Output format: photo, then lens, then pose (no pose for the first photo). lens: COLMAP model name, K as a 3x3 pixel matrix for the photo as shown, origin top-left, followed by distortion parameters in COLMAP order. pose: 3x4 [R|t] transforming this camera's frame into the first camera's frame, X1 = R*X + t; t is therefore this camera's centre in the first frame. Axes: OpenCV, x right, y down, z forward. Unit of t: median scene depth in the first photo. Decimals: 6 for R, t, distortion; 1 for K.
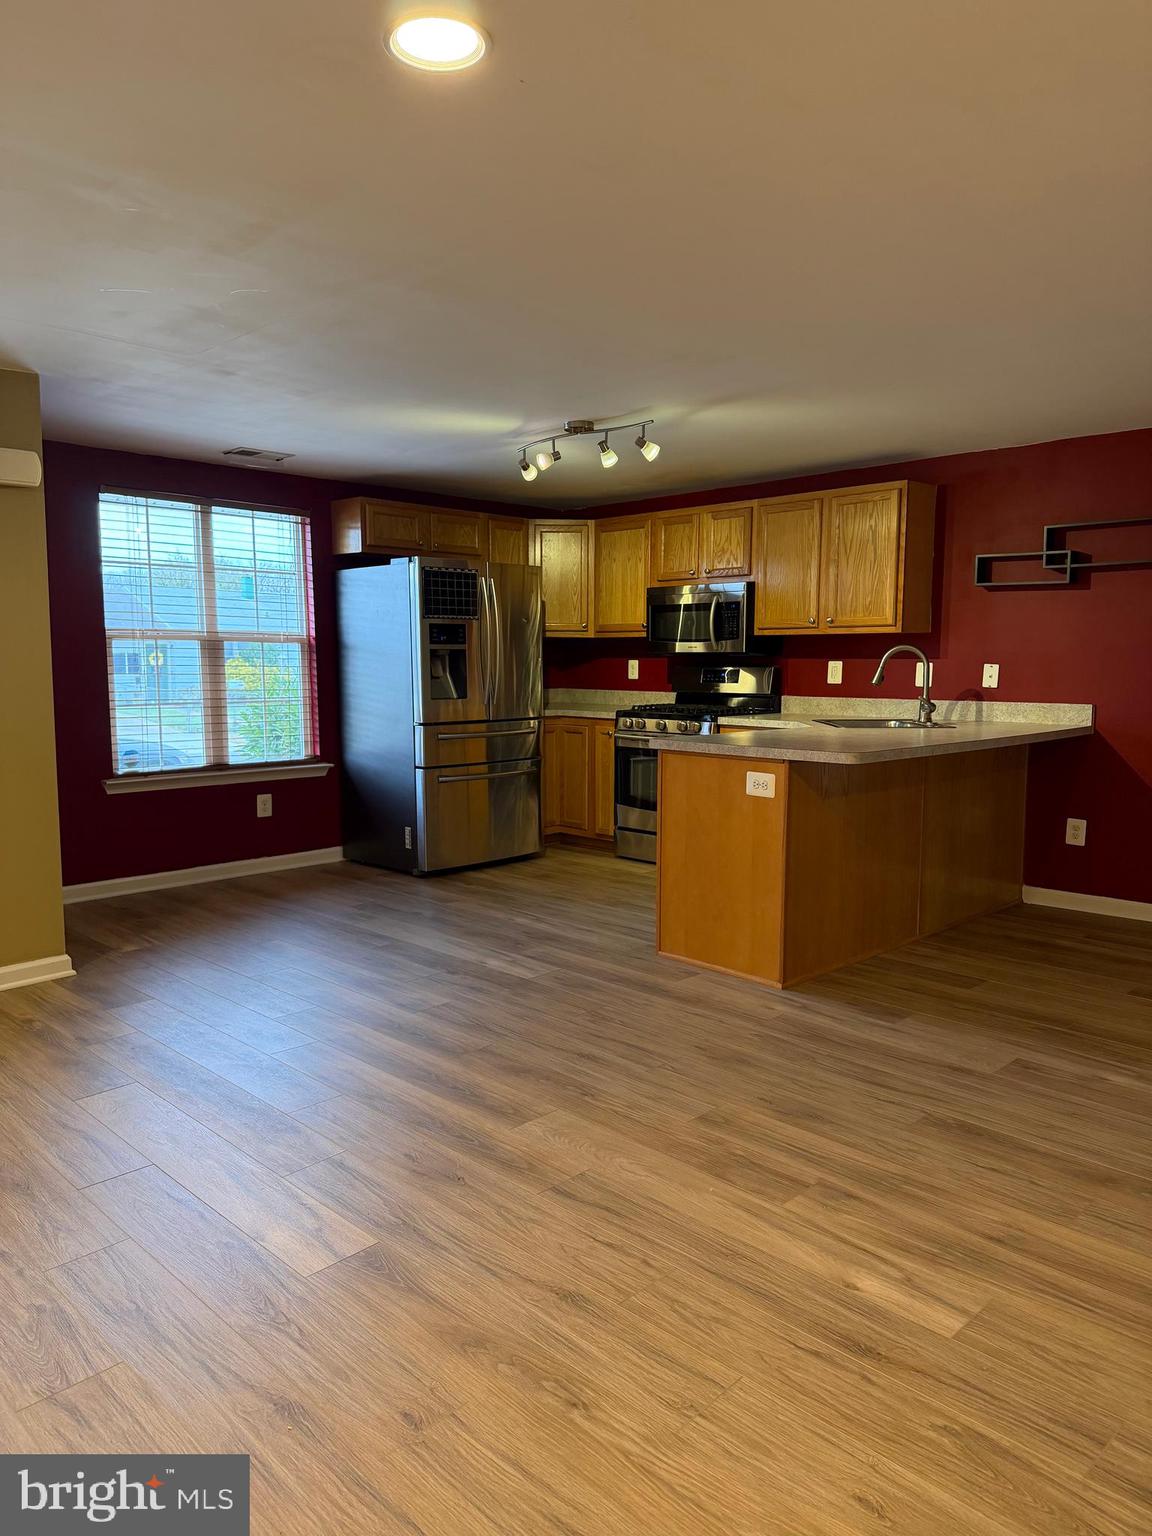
lens RADIAL K [[1062.3, 0, 577.3], [0, 1062.3, 775.5], [0, 0, 1]] dist [0.168718, -0.319255]
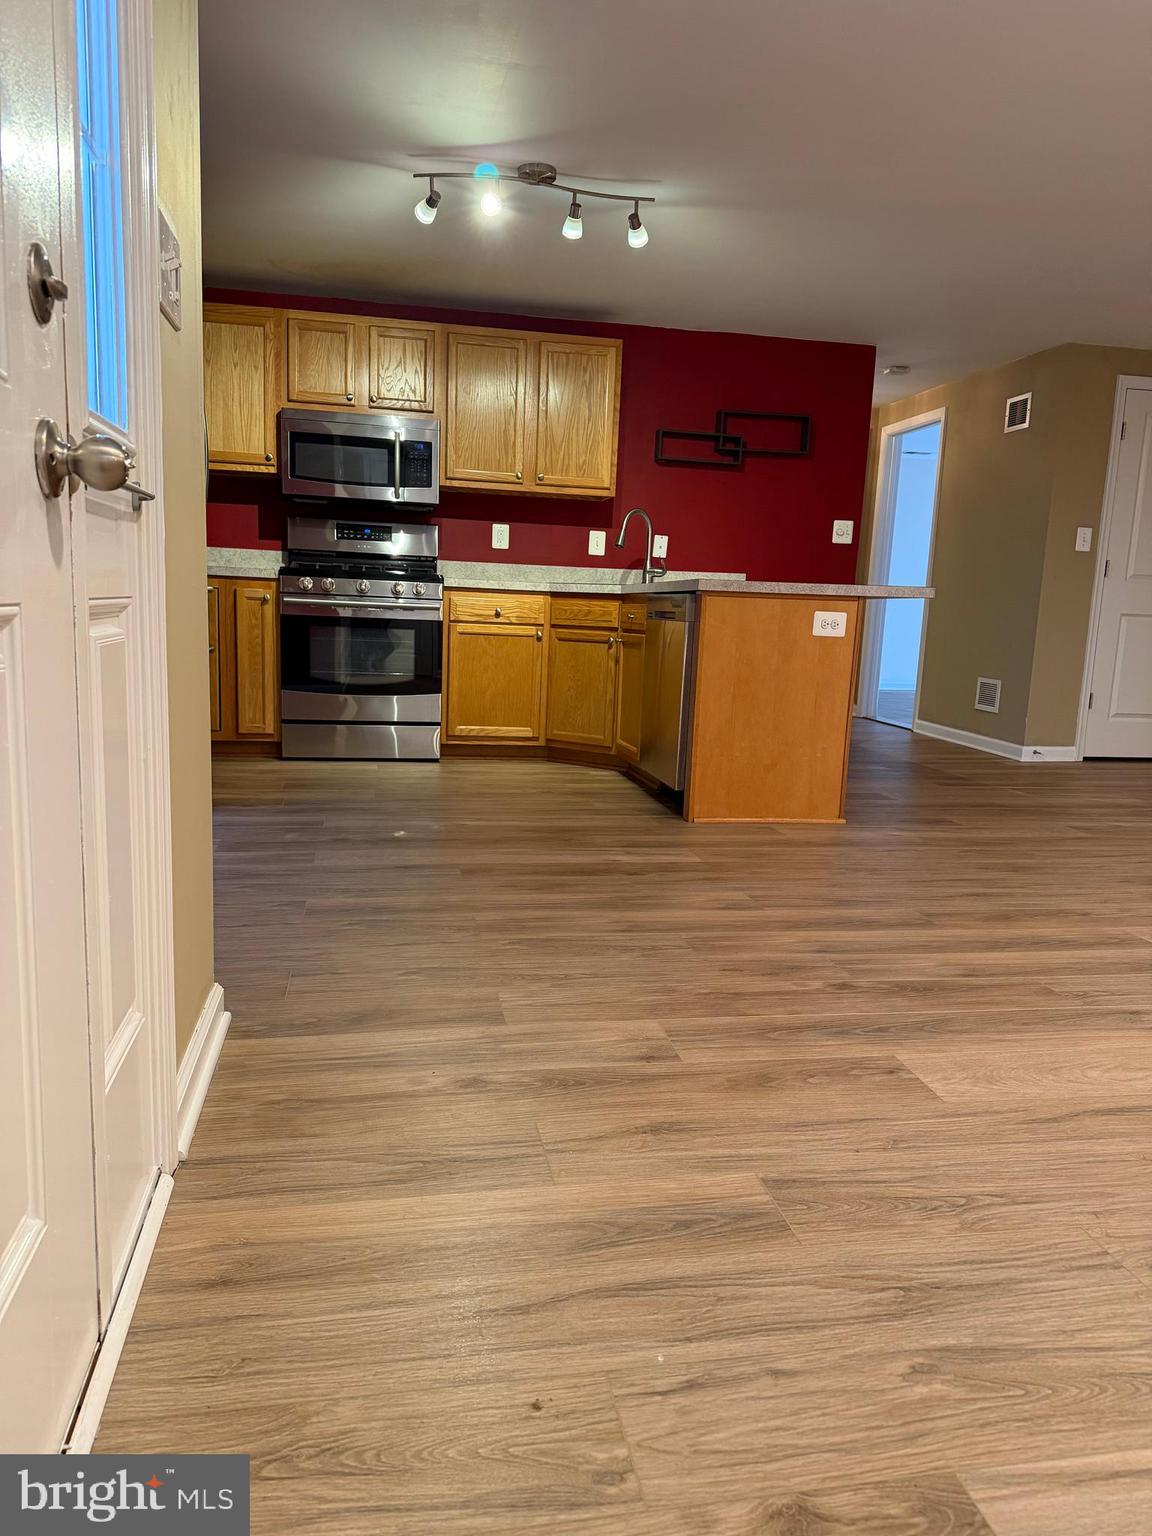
lens RADIAL K [[1077.2, 0, 580.2], [0, 1077.2, 766.1], [0, 0, 1]] dist [0.084302, -0.095546]
pose [[0.561672, -0.102487, 0.820988, -0.536238], [0.054214, 0.994725, 0.087085, 0.026689], [-0.825582, -0.004404, 0.564265, 0.419963]]
